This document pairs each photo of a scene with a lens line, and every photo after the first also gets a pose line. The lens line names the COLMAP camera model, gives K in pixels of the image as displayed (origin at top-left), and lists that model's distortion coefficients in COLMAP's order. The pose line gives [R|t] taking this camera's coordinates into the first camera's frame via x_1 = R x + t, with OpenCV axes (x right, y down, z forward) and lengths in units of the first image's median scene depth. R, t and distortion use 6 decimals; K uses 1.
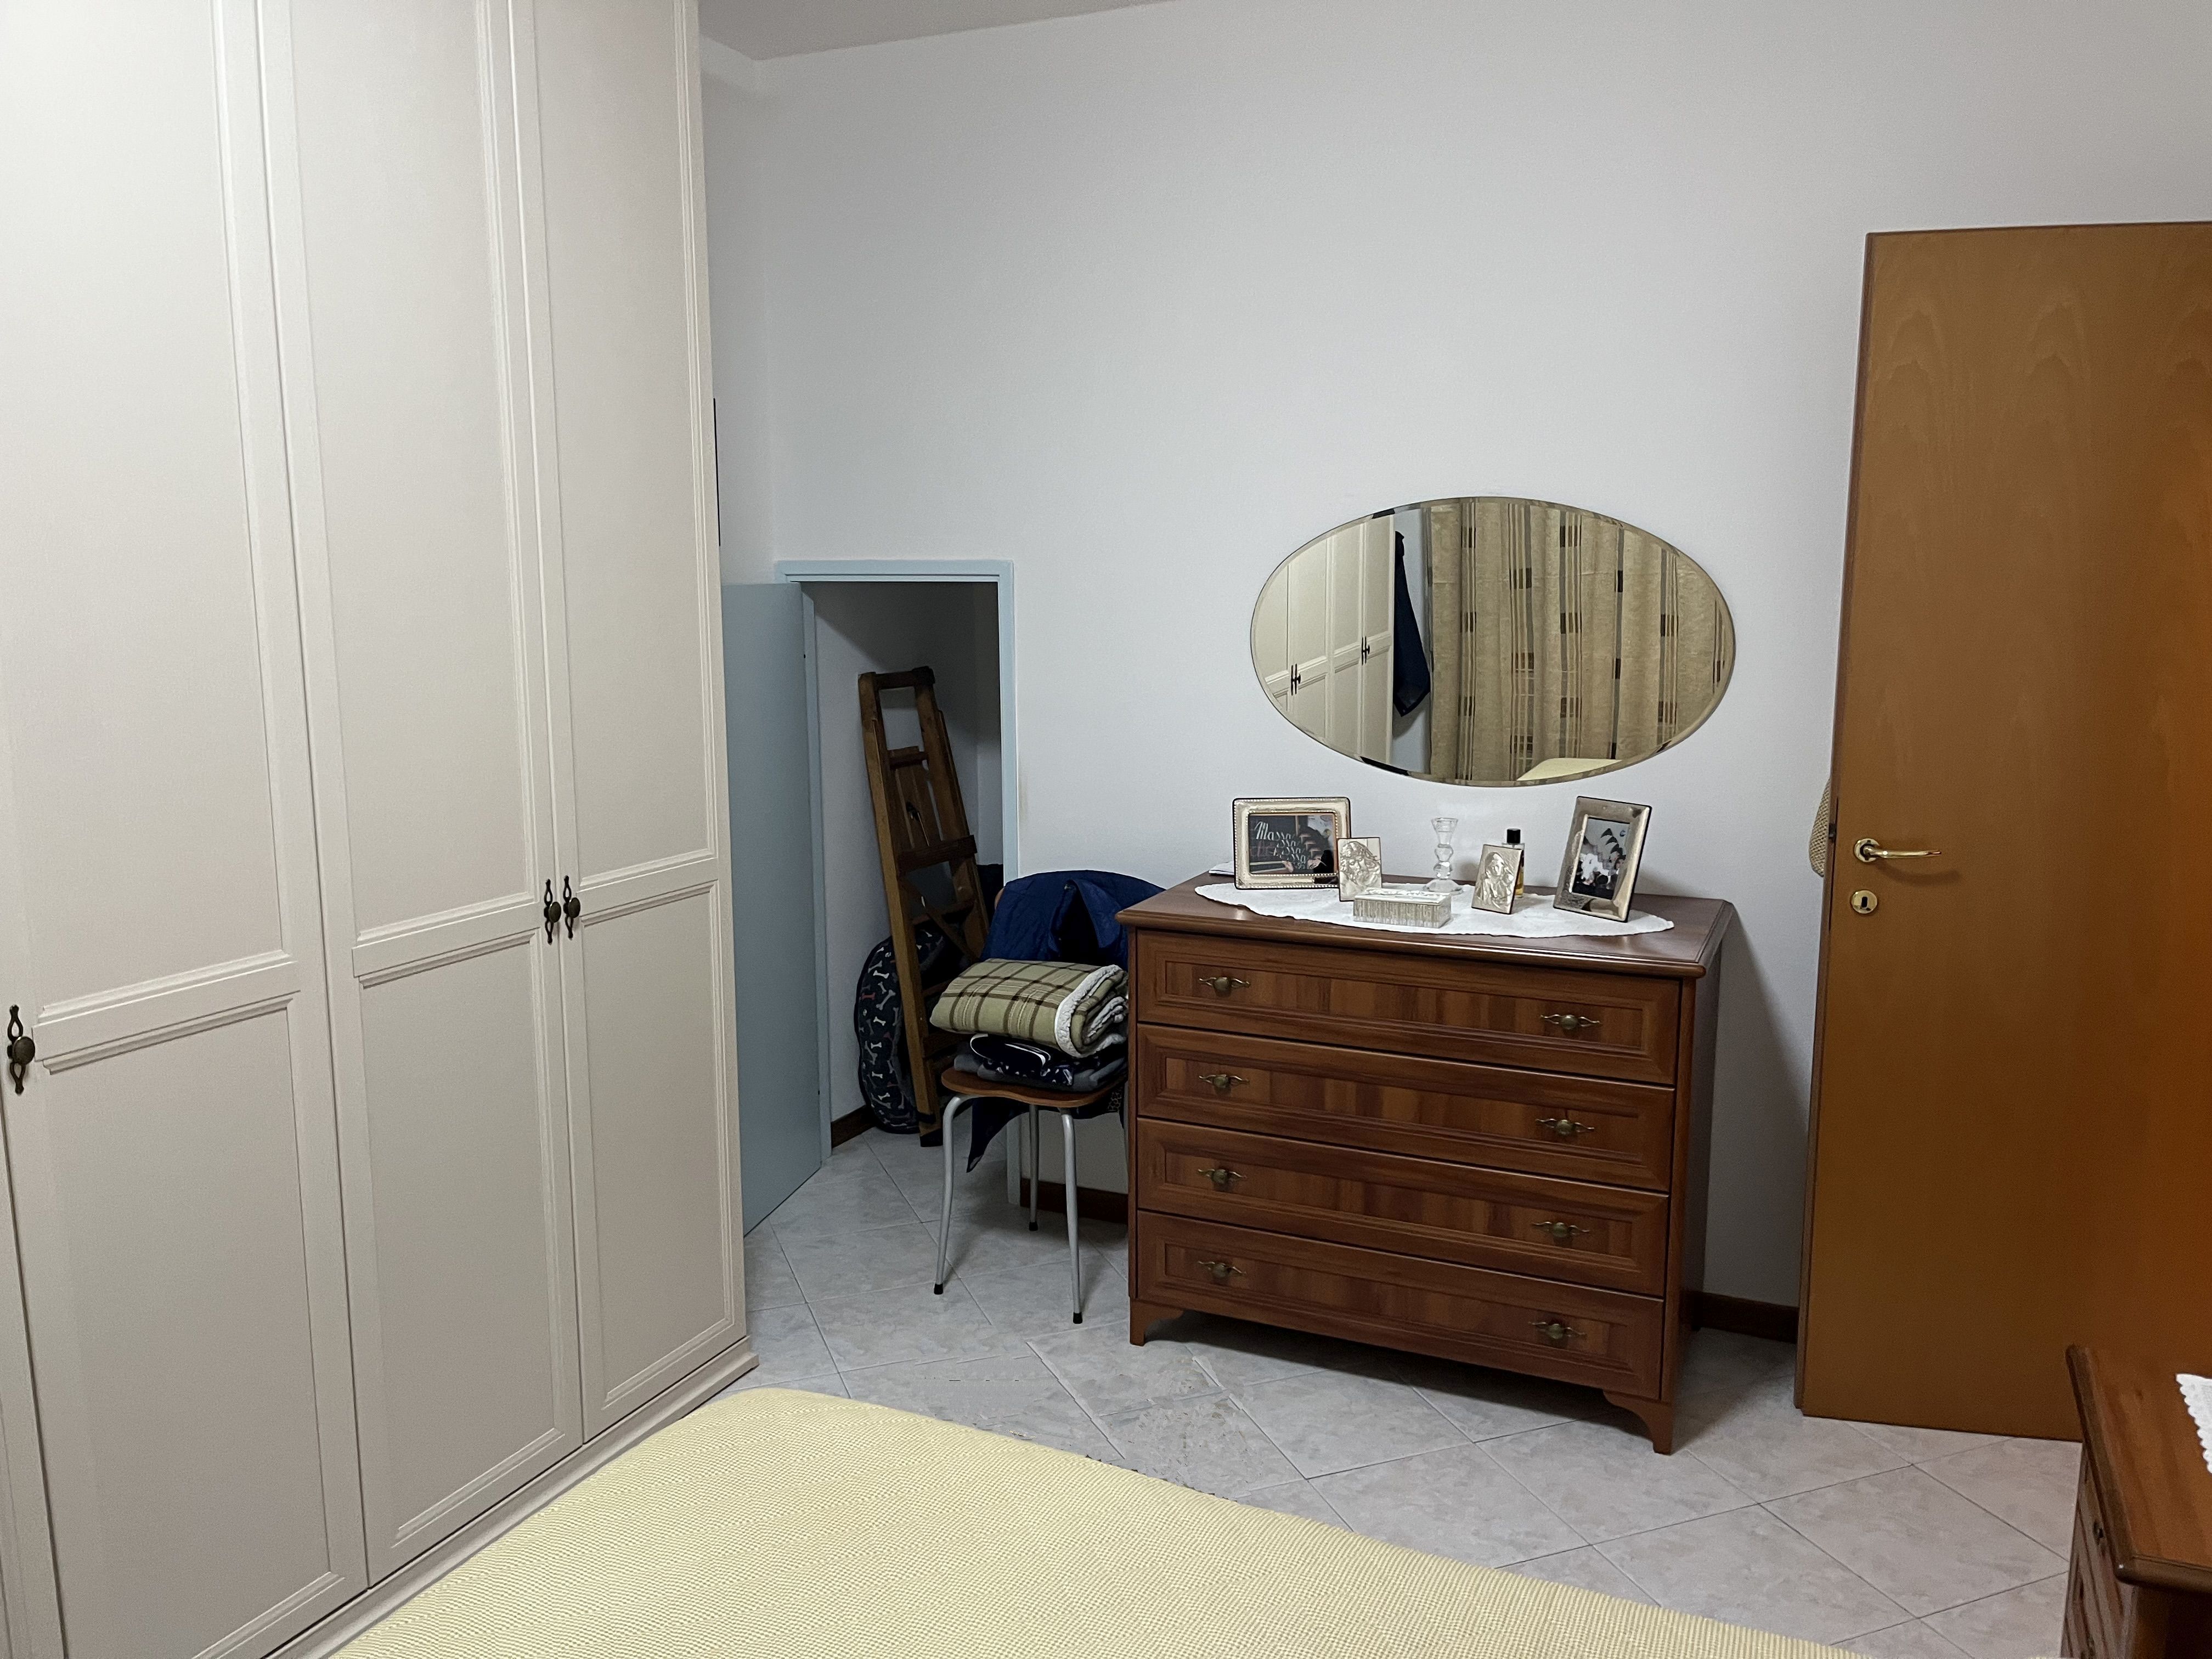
lens RADIAL K [[1670.7, 0, 1128.0], [0, 1670.7, 823.8], [0, 0, 1]] dist [0.026072, -0.019241]
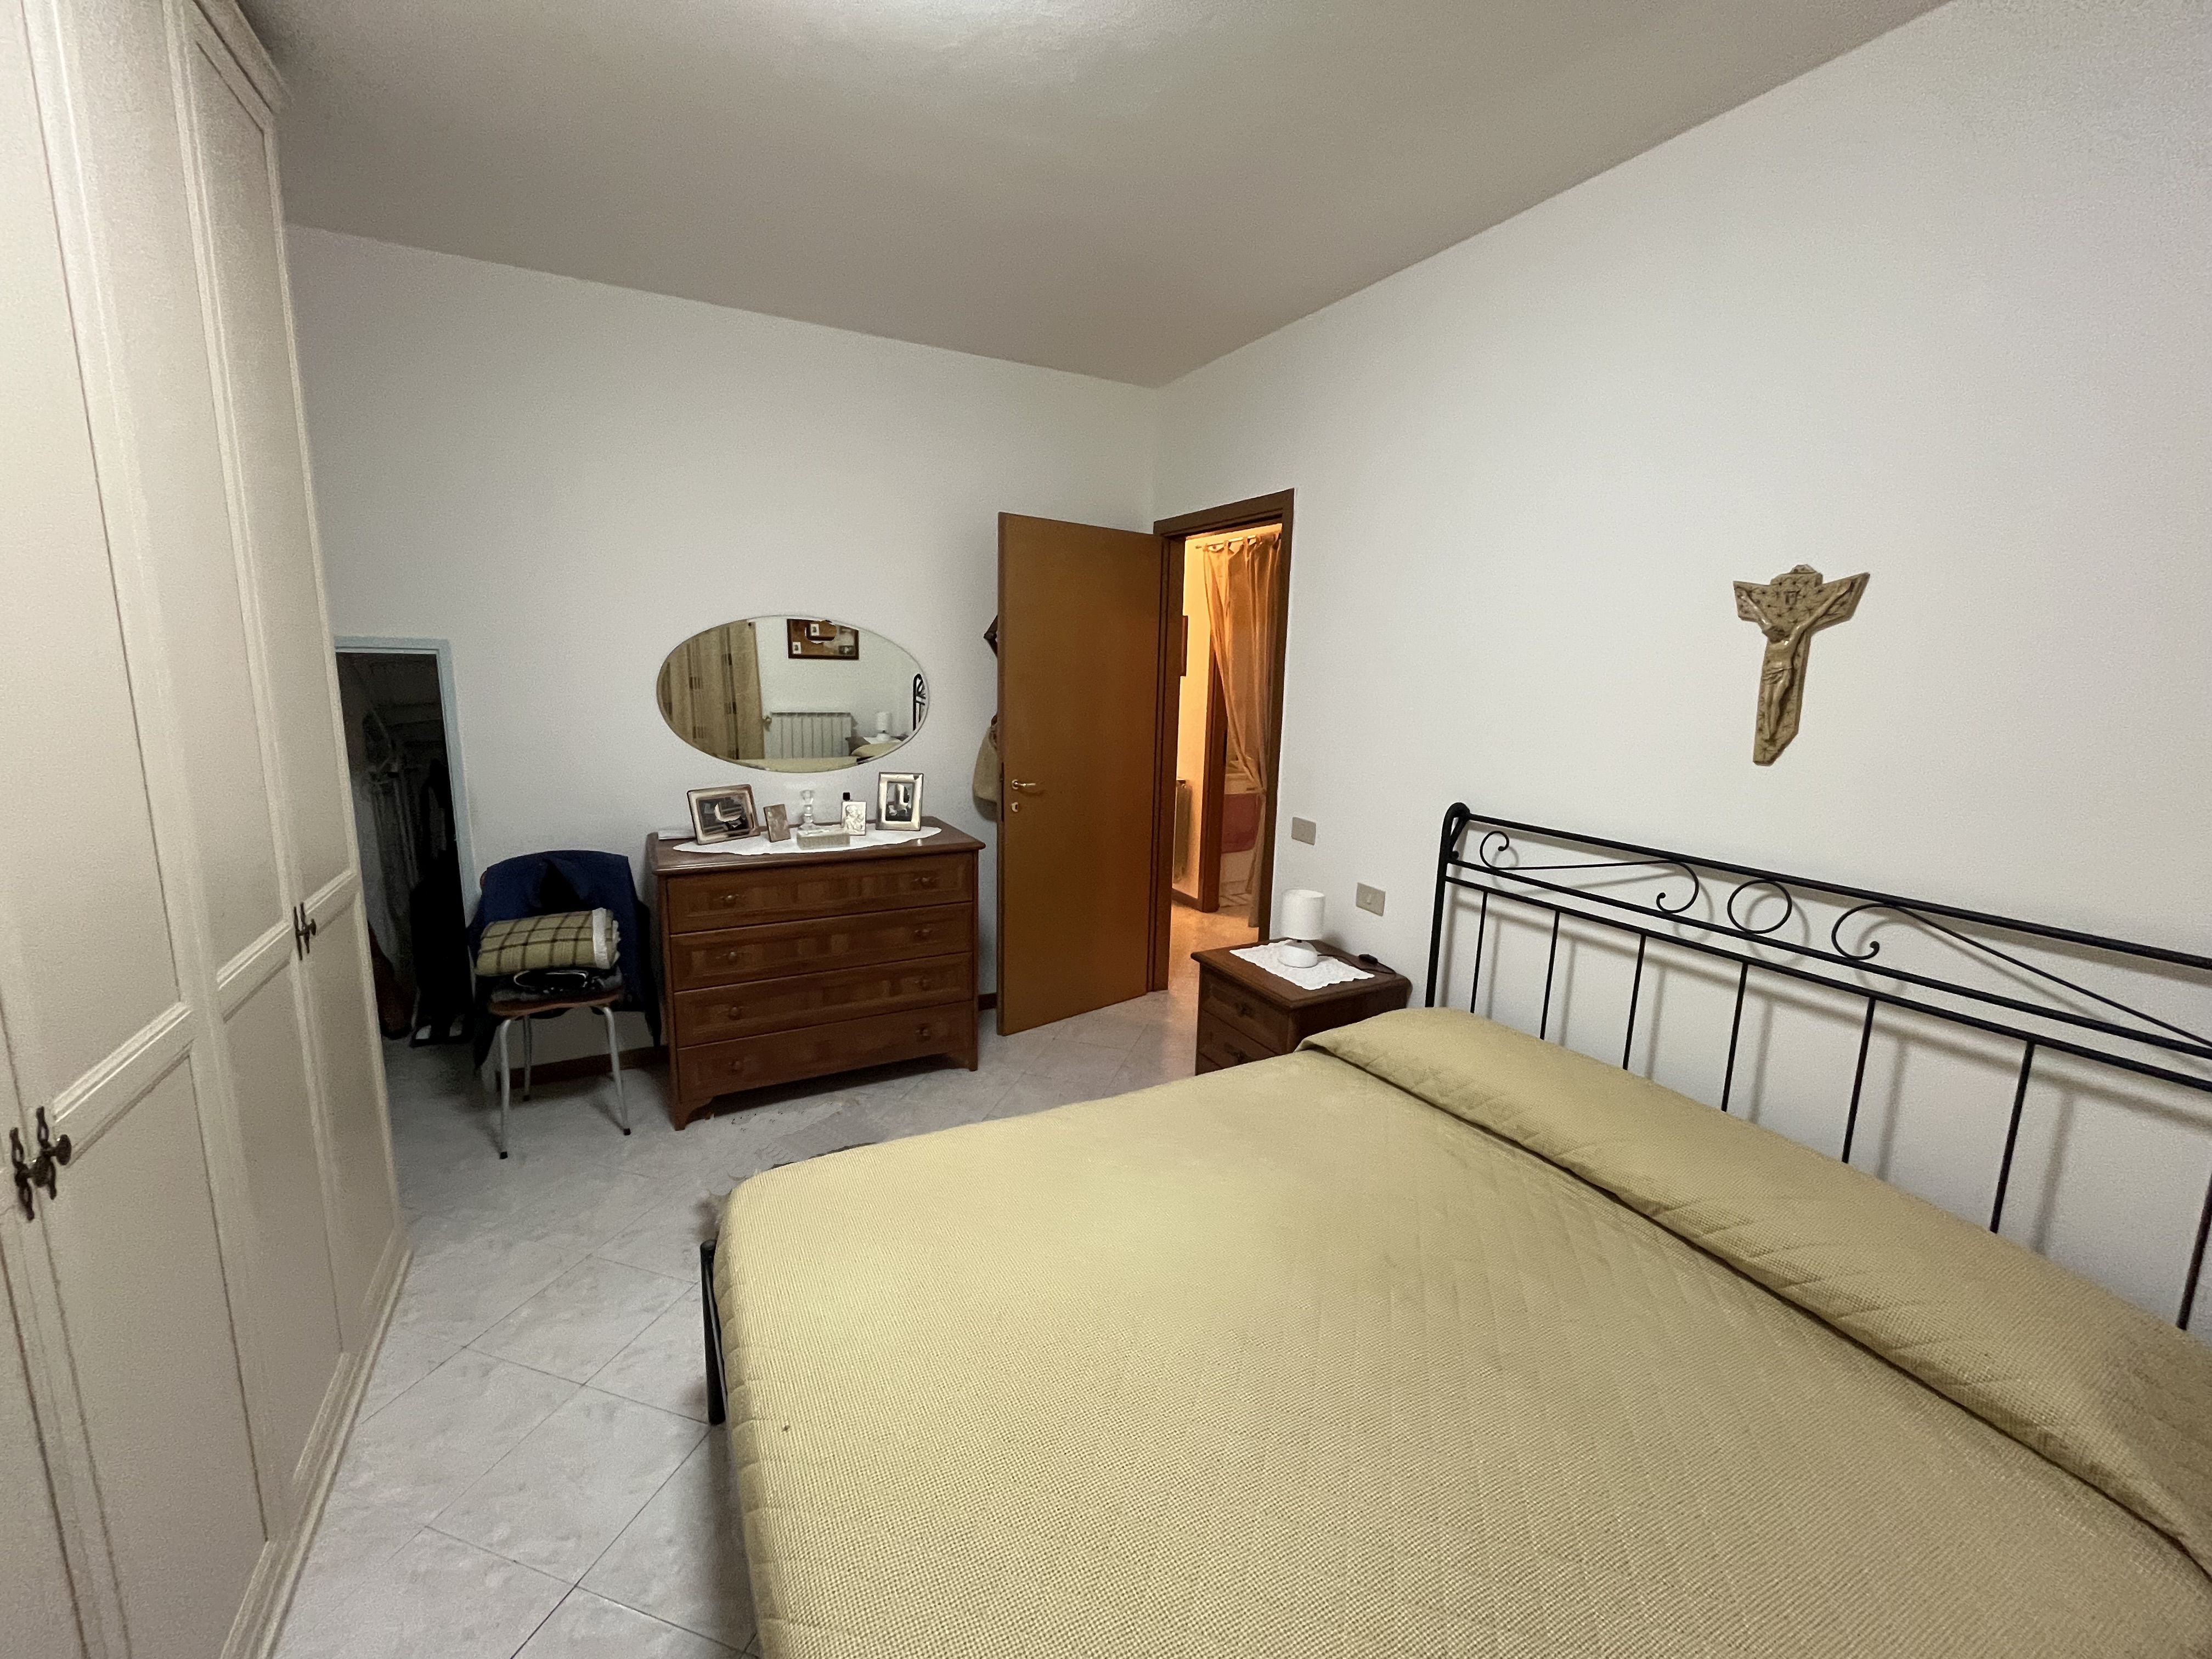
lens RADIAL K [[896.0, 0, 1110.1], [0, 896.0, 823.2], [0, 0, 1]] dist [-0.001439, -0.000878]
pose [[0.595669, -0.122745, 0.793796, -0.414194], [0.091197, 0.992200, 0.084990, -0.021837], [-0.798036, 0.021766, 0.602217, 0.142106]]
